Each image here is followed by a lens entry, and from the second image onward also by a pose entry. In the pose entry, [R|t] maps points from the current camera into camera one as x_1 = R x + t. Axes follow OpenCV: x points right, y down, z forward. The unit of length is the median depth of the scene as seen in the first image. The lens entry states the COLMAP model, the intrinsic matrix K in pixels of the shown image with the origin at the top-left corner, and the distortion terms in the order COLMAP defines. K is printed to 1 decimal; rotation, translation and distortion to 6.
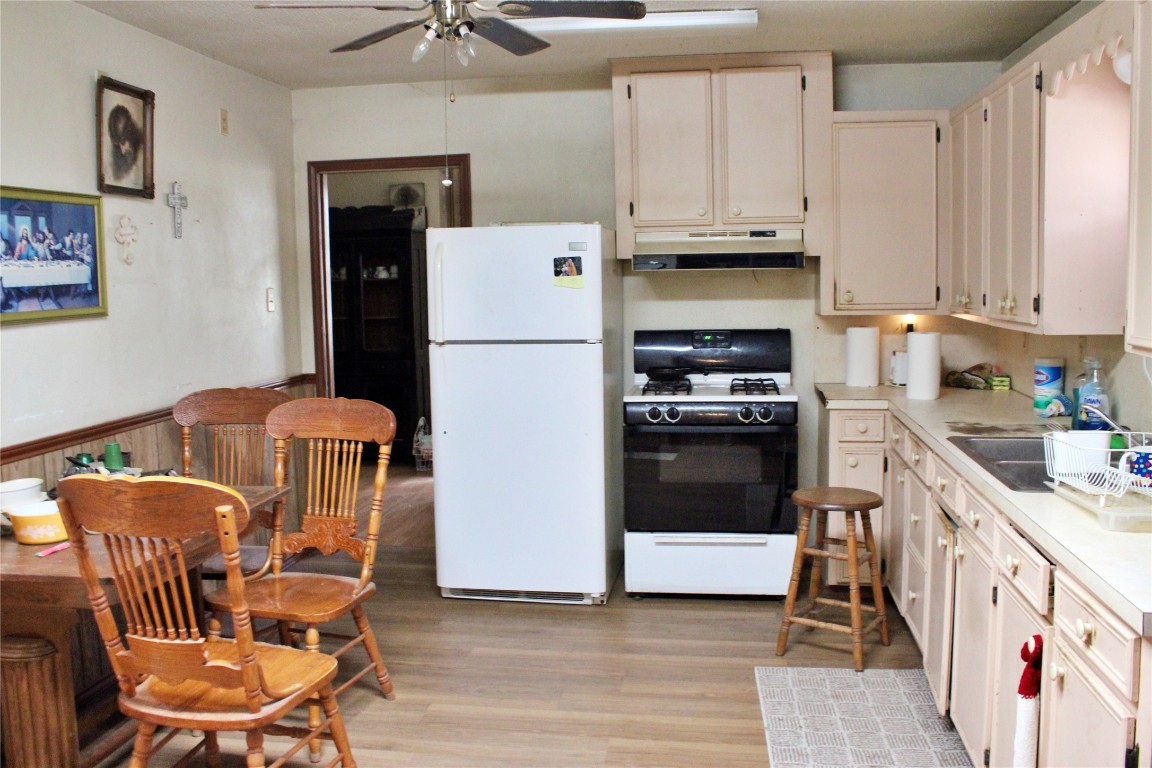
lens RADIAL K [[1009.2, 0, 574.5], [0, 1009.2, 383.3], [0, 0, 1]] dist [-0.076633, 0.010741]
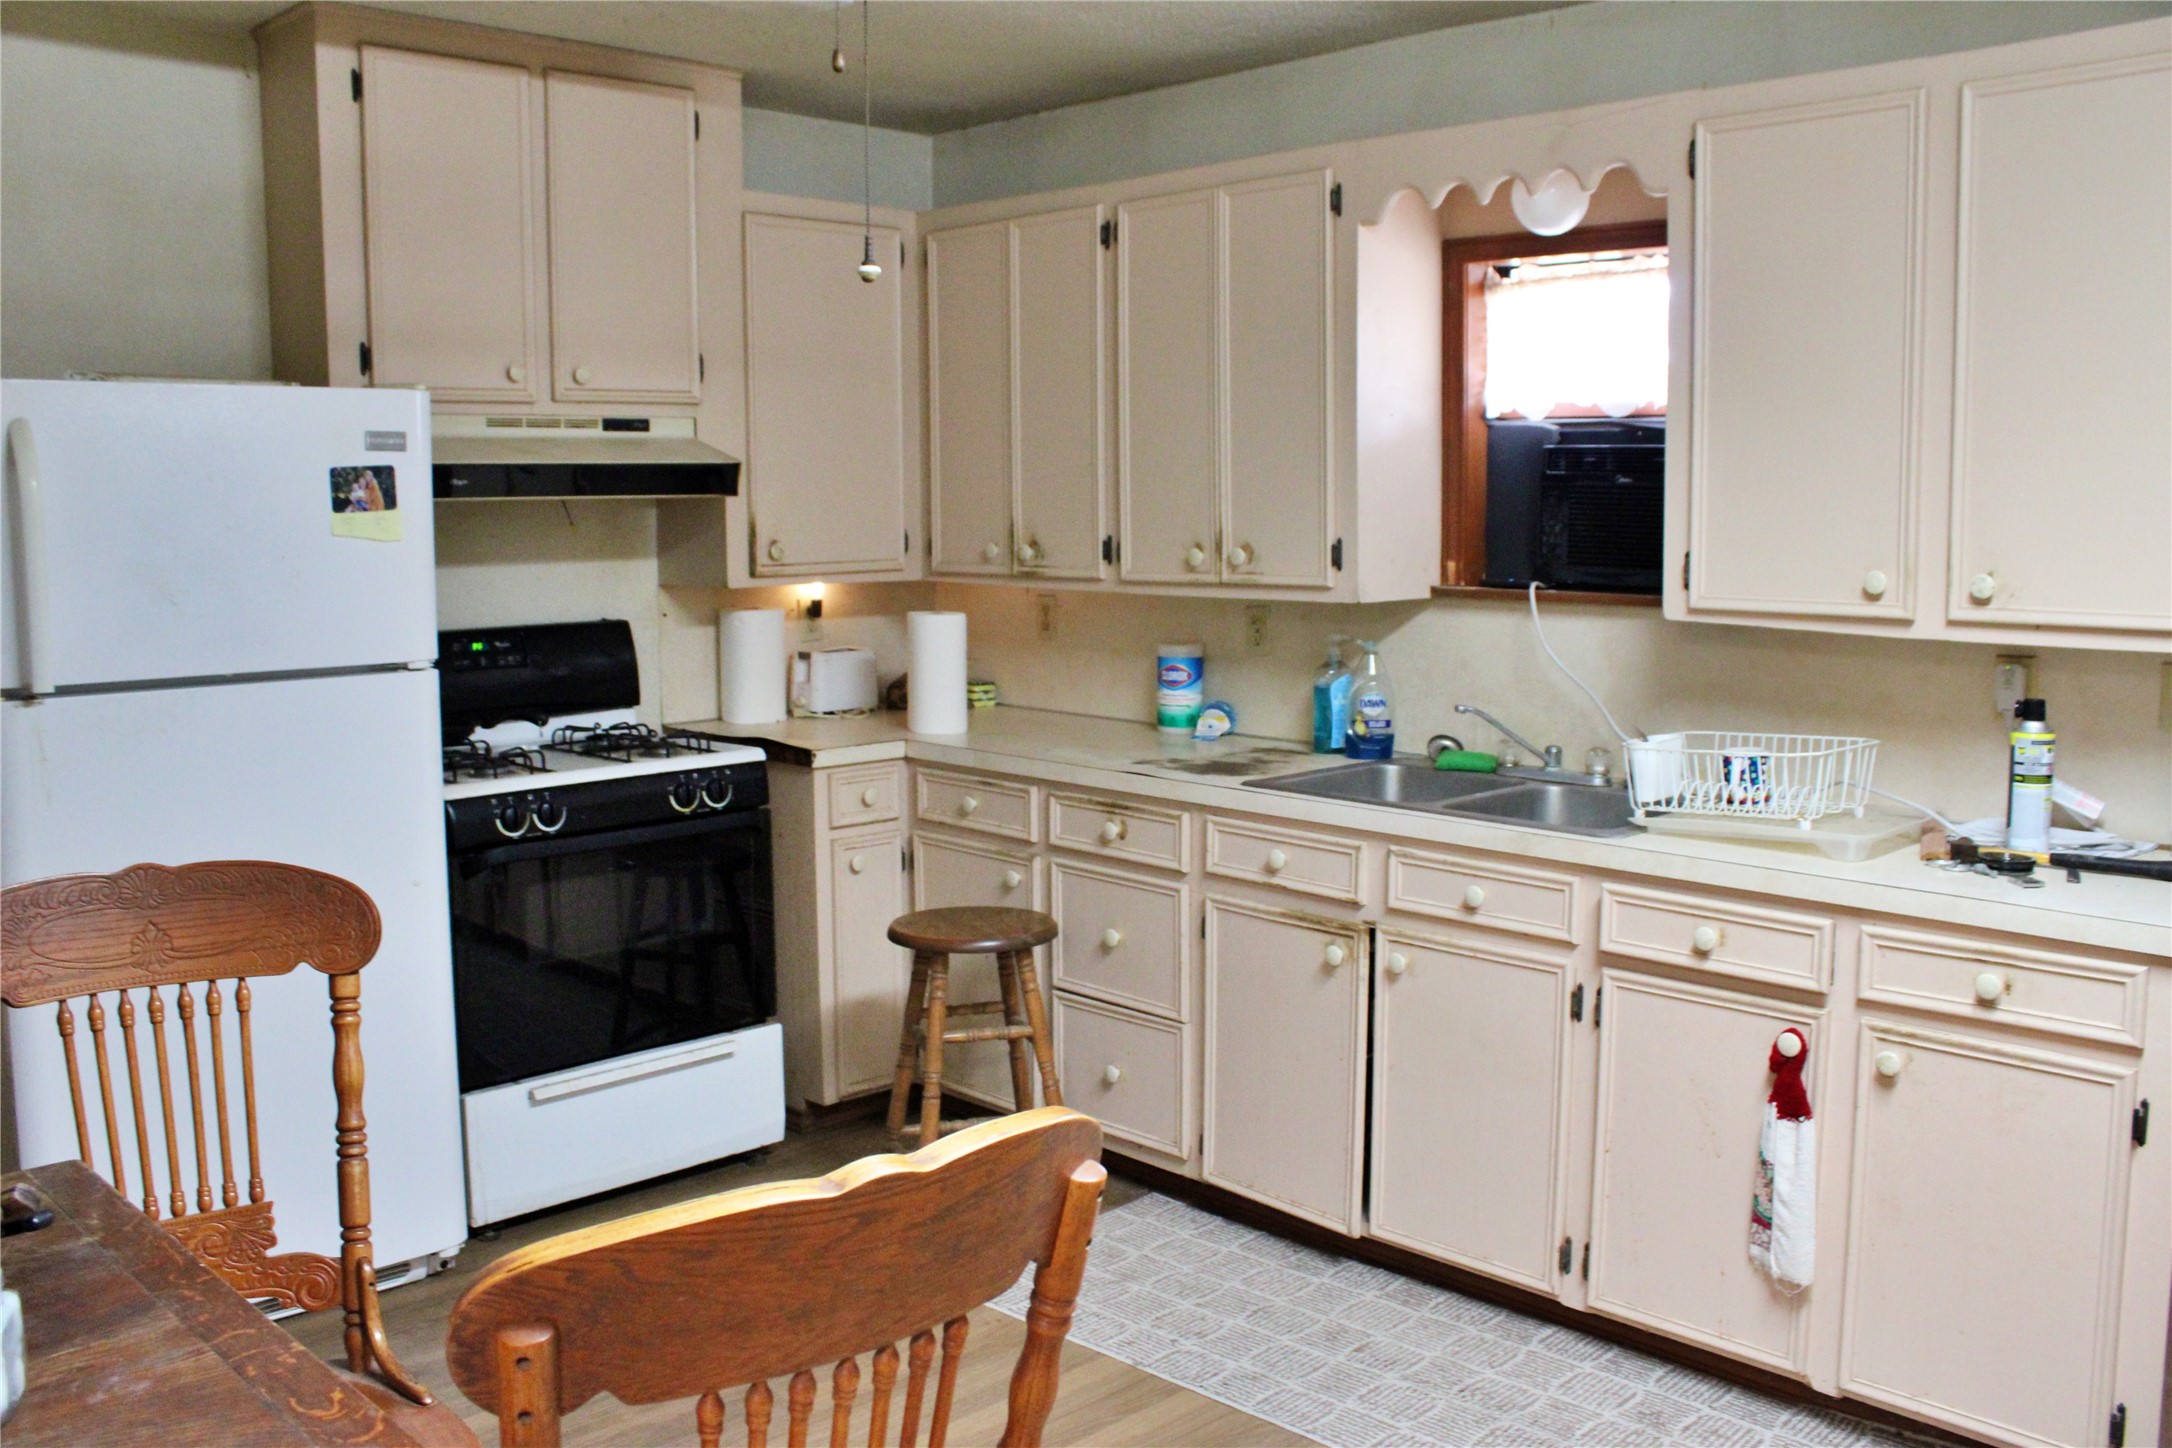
lens RADIAL K [[1902.7, 0, 1079.8], [0, 1902.7, 720.5], [0, 0, 1]] dist [-0.076633, 0.010741]
pose [[0.620114, -0.081972, 0.780218, -0.410313], [0.081037, 0.995899, 0.040224, -0.026284], [-0.780315, 0.038283, 0.624214, 0.271717]]
